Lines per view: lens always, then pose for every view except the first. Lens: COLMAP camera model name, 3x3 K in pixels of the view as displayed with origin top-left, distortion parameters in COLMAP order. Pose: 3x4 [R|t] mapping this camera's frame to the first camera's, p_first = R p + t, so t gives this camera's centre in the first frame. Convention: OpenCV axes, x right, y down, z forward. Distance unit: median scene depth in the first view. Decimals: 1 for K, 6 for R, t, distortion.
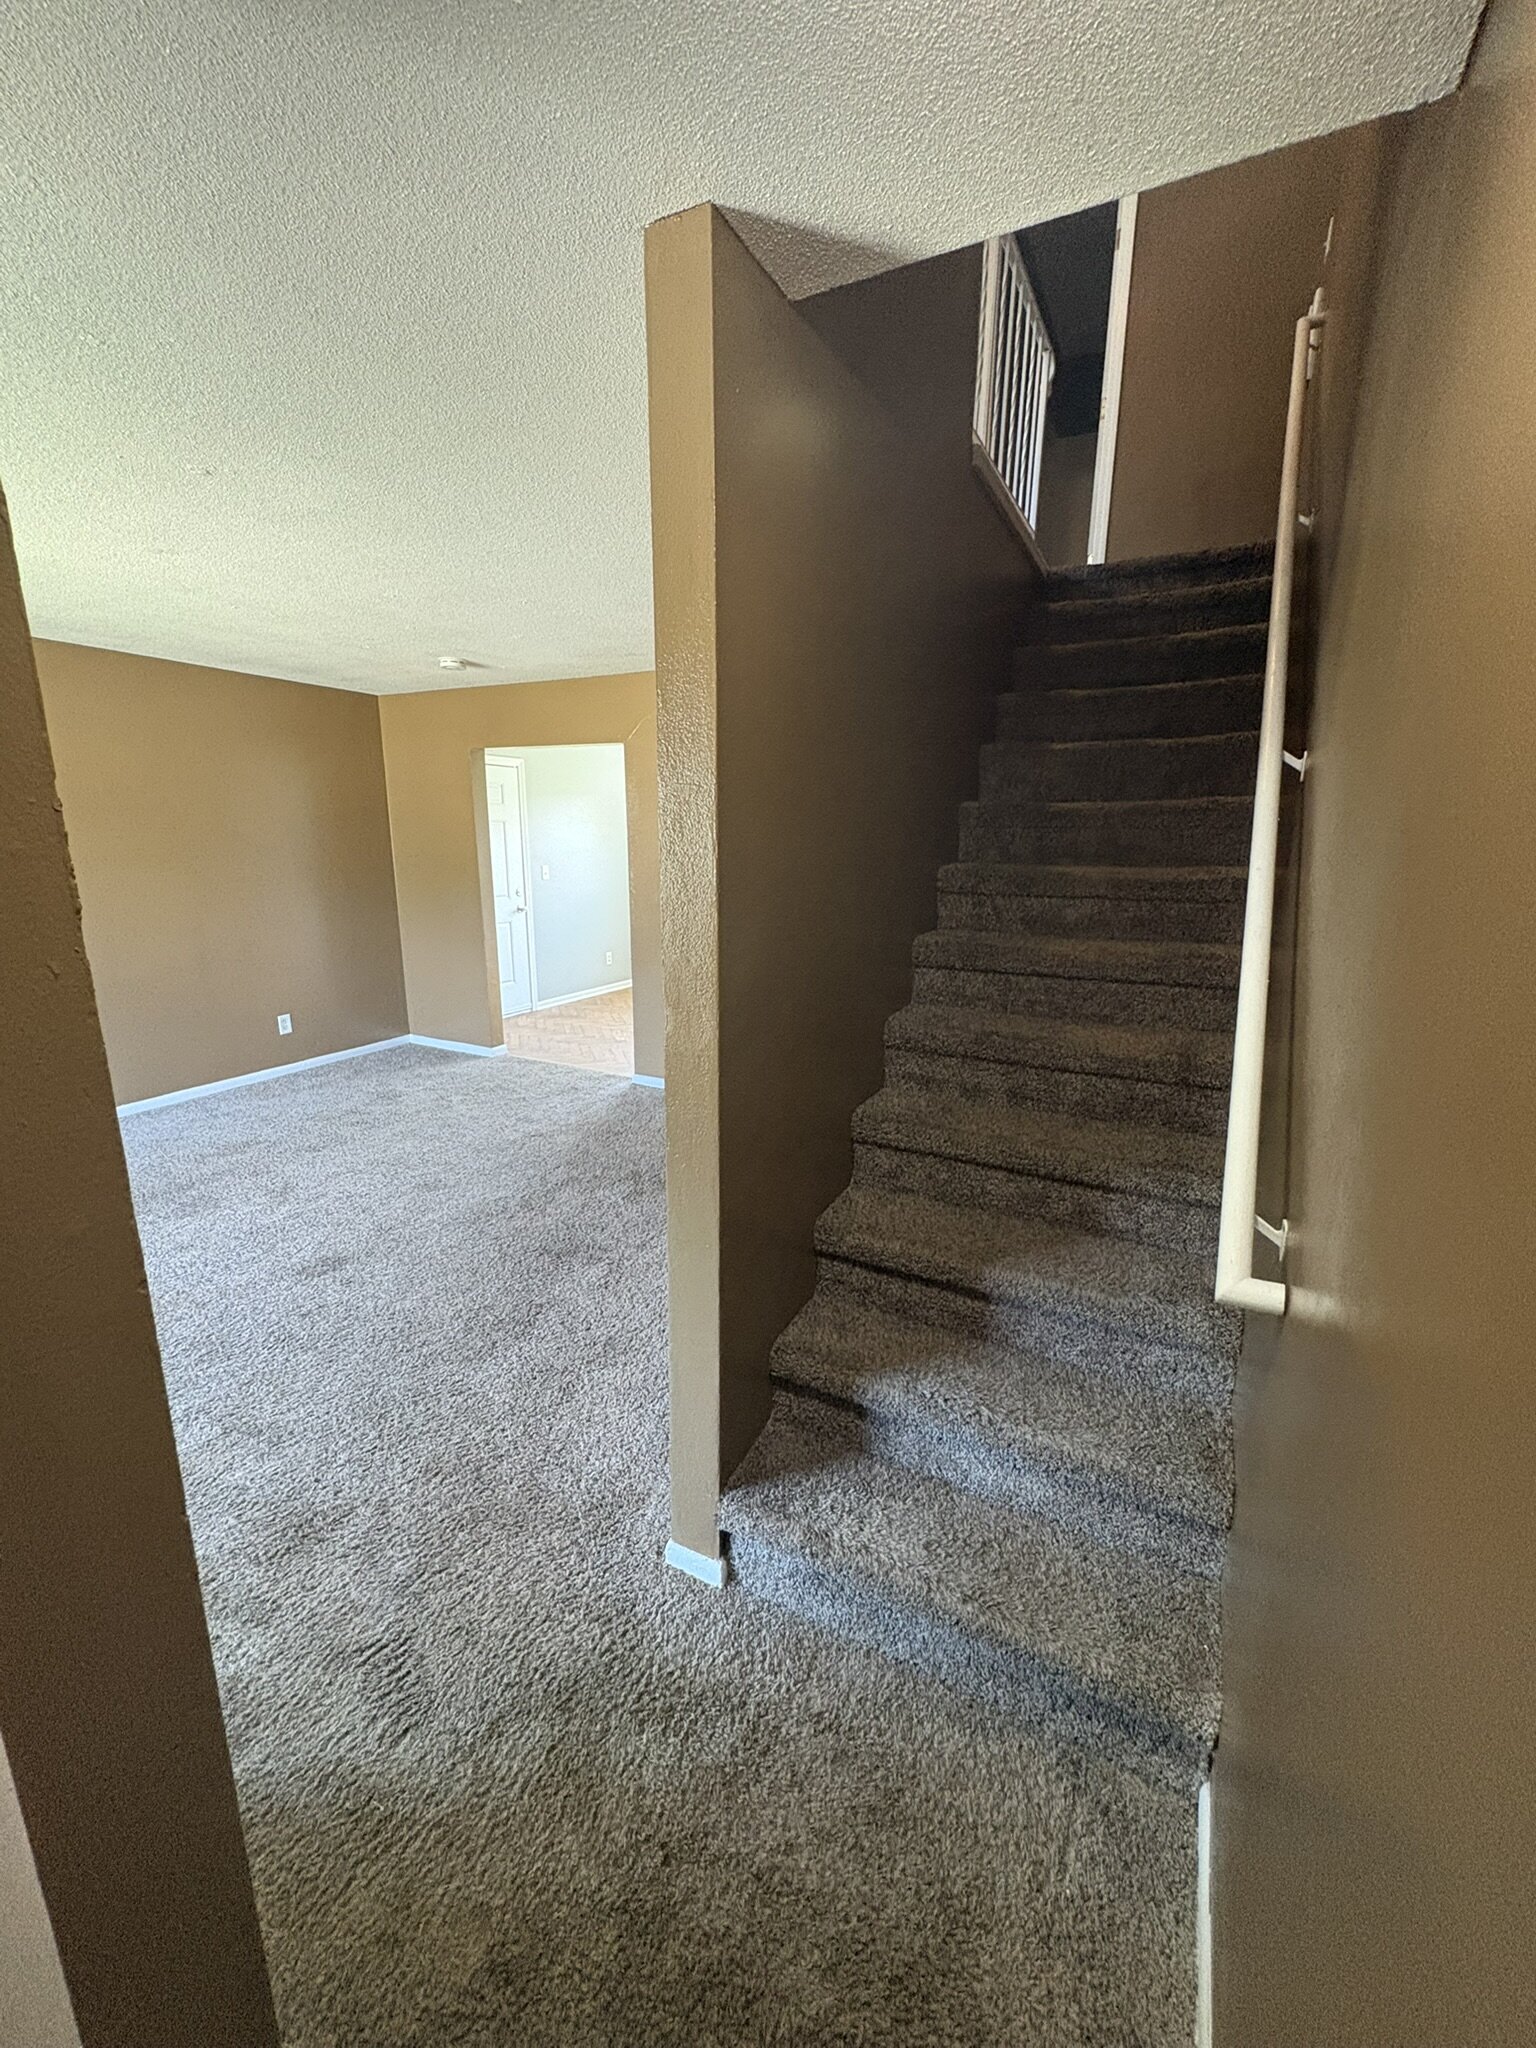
lens RADIAL K [[819.9, 0, 766.7], [0, 819.9, 1023.6], [0, 0, 1]] dist [0.001772, -0.000477]
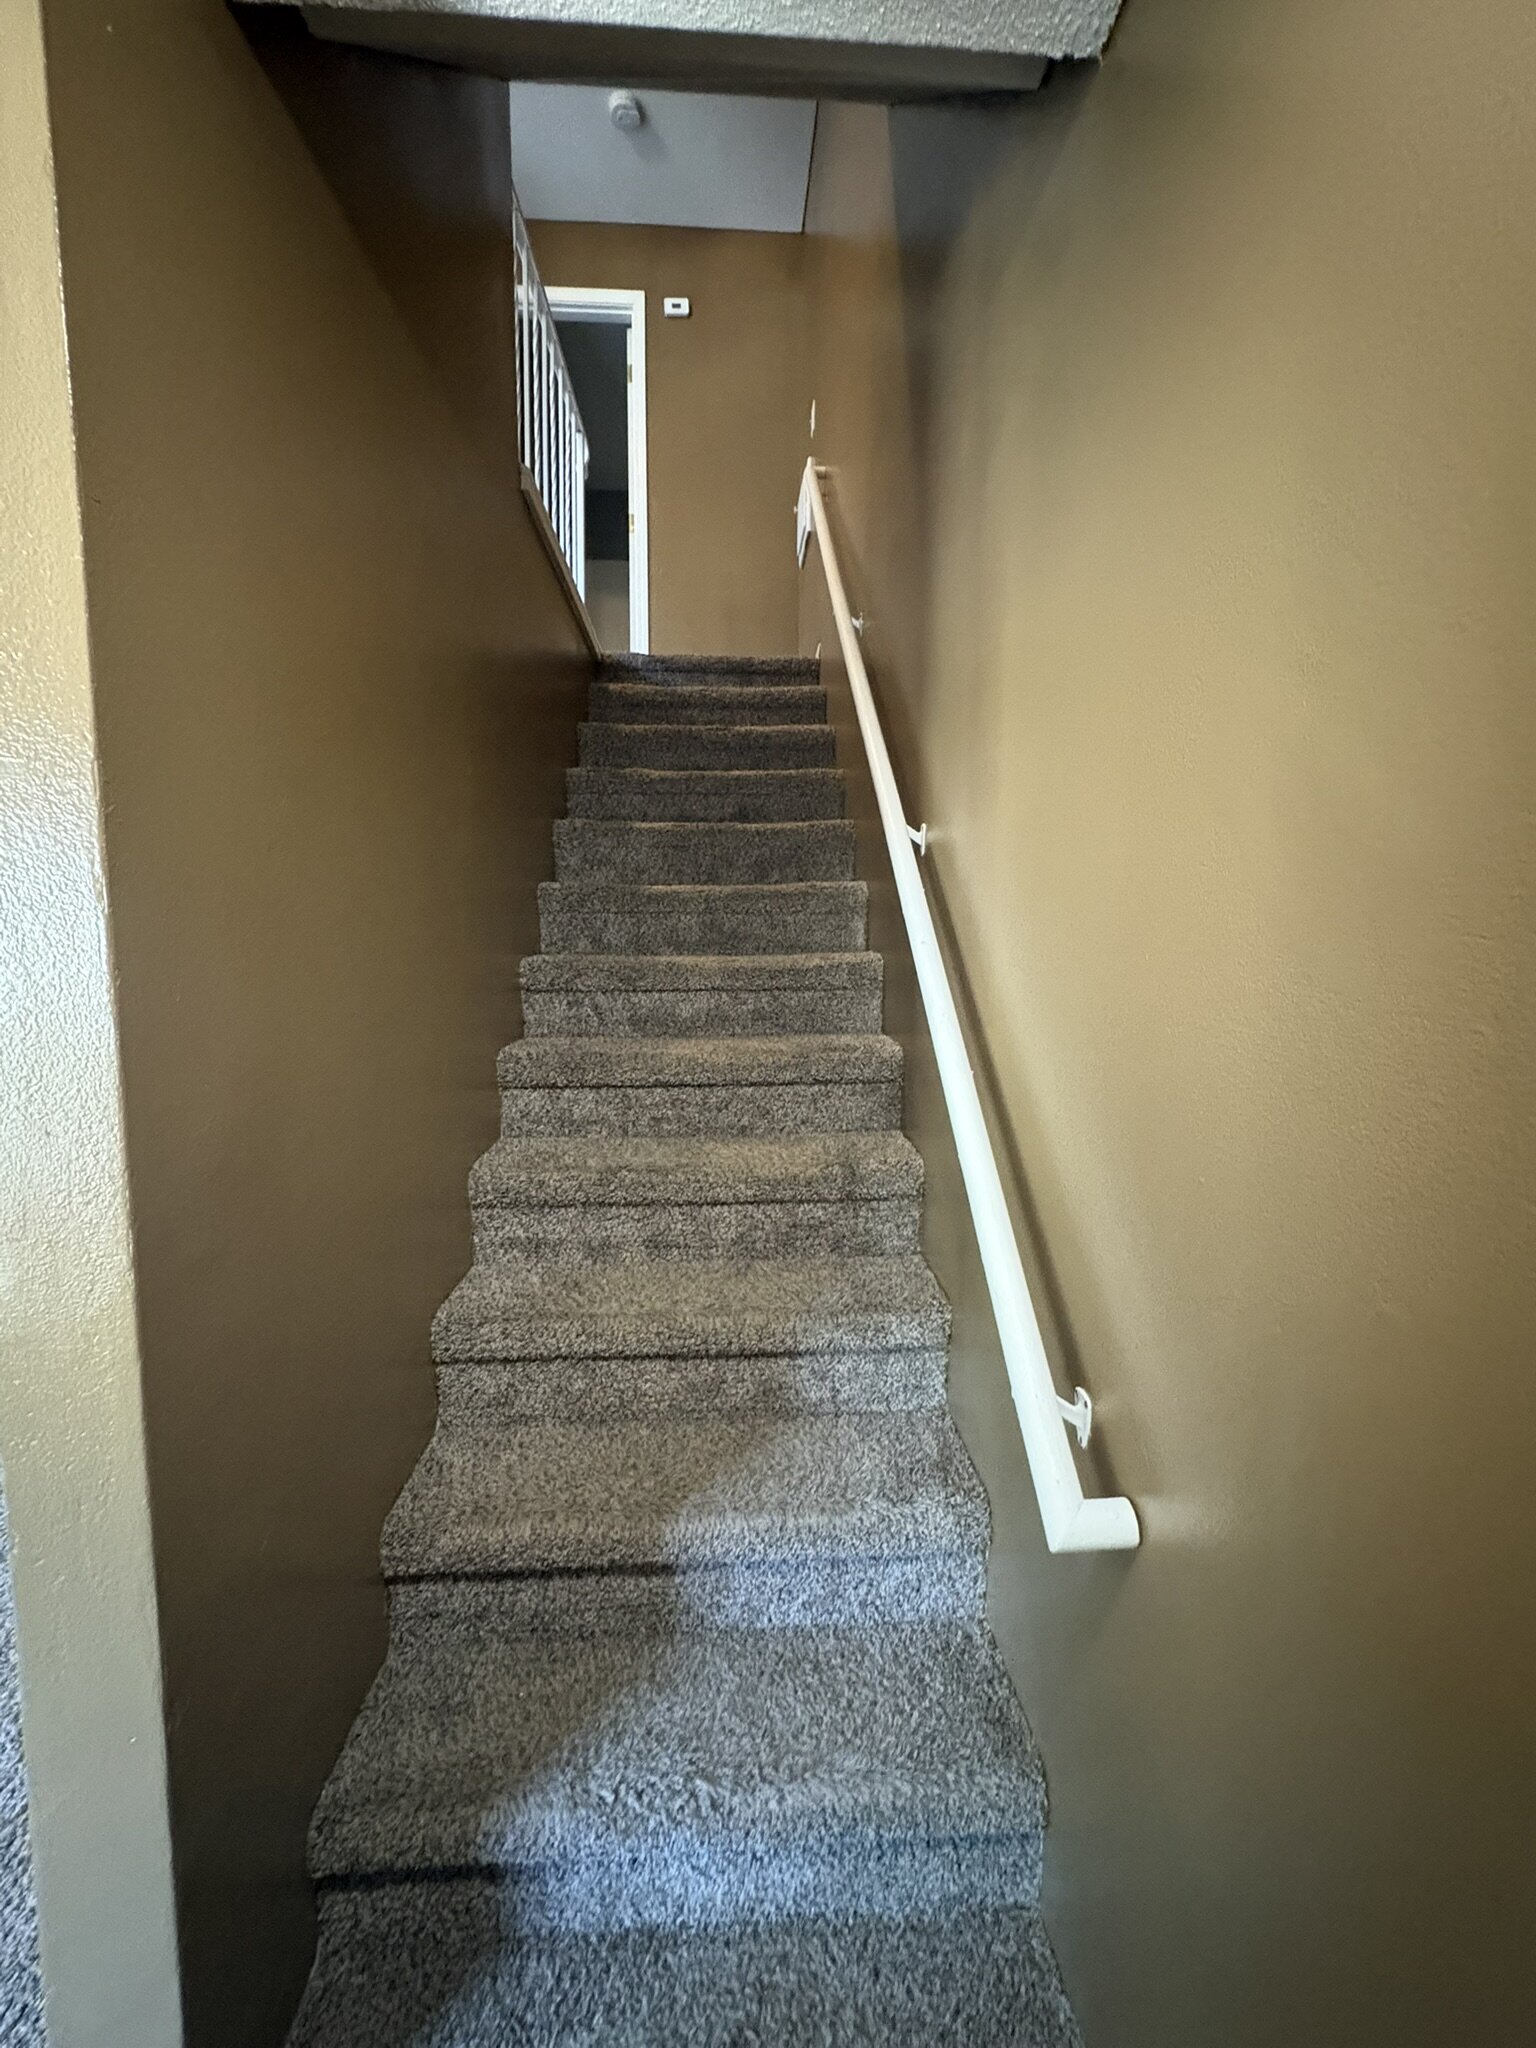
lens RADIAL K [[819.9, 0, 772.1], [0, 819.9, 1020.0], [0, 0, 1]] dist [0.001772, -0.000477]
pose [[0.857969, -0.051476, 0.511115, 0.014590], [0.120371, 0.987412, -0.102611, -0.027763], [-0.499399, 0.149561, 0.853365, 0.253214]]
